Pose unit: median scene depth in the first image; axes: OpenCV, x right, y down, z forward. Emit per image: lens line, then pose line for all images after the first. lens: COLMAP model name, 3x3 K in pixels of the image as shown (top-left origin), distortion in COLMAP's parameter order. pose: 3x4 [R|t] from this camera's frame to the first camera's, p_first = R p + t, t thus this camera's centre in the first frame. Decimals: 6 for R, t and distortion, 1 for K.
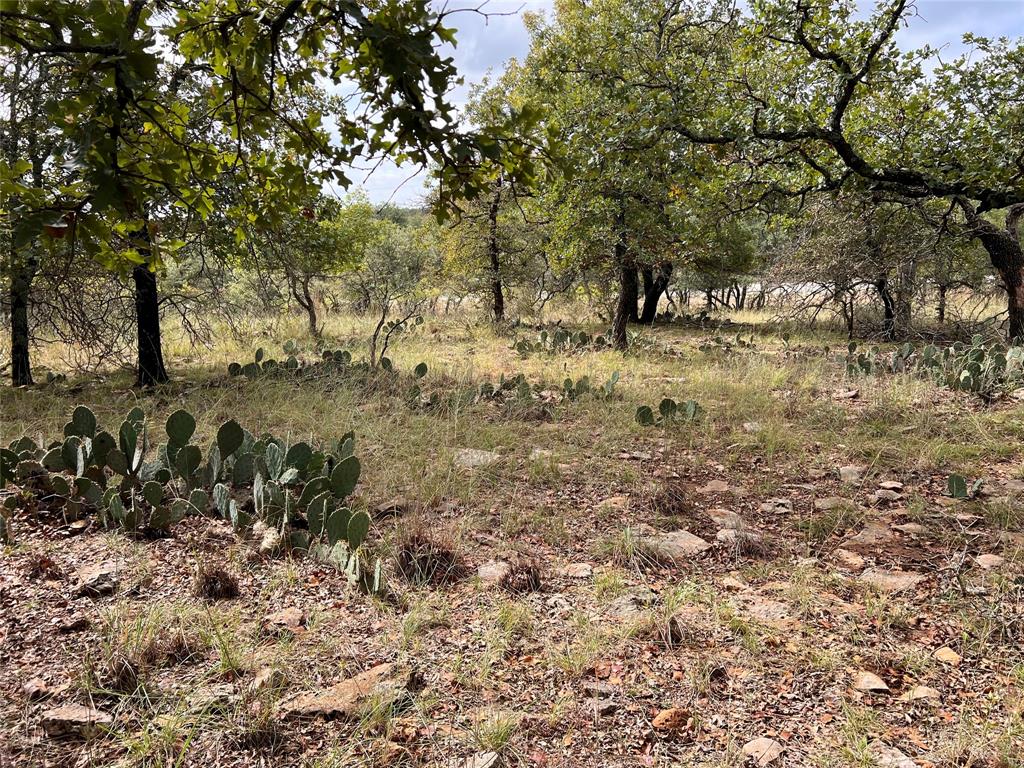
lens RADIAL K [[758.2, 0, 513.4], [0, 758.2, 384.0], [0, 0, 1]] dist [0.006767, -0.014215]
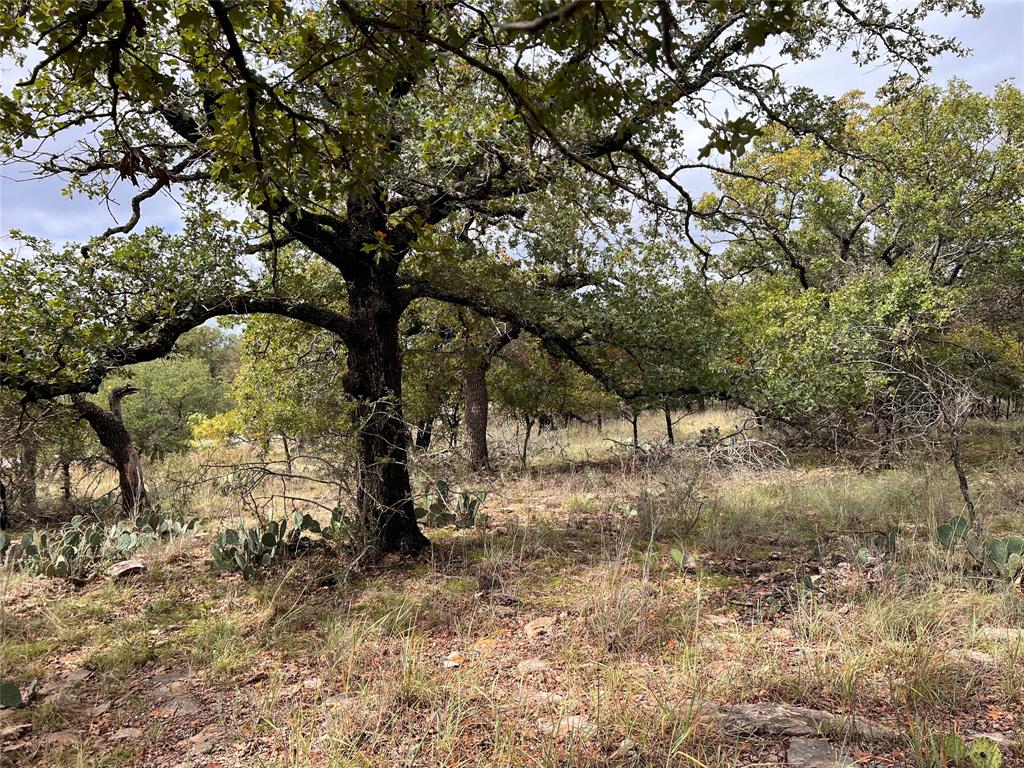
lens RADIAL K [[758.2, 0, 513.4], [0, 758.2, 384.3], [0, 0, 1]] dist [0.006767, -0.014215]
pose [[0.579372, 0.020119, 0.814815, 0.135358], [0.153047, 0.979228, -0.133002, -0.014932], [-0.800565, 0.201762, 0.564258, -0.068334]]
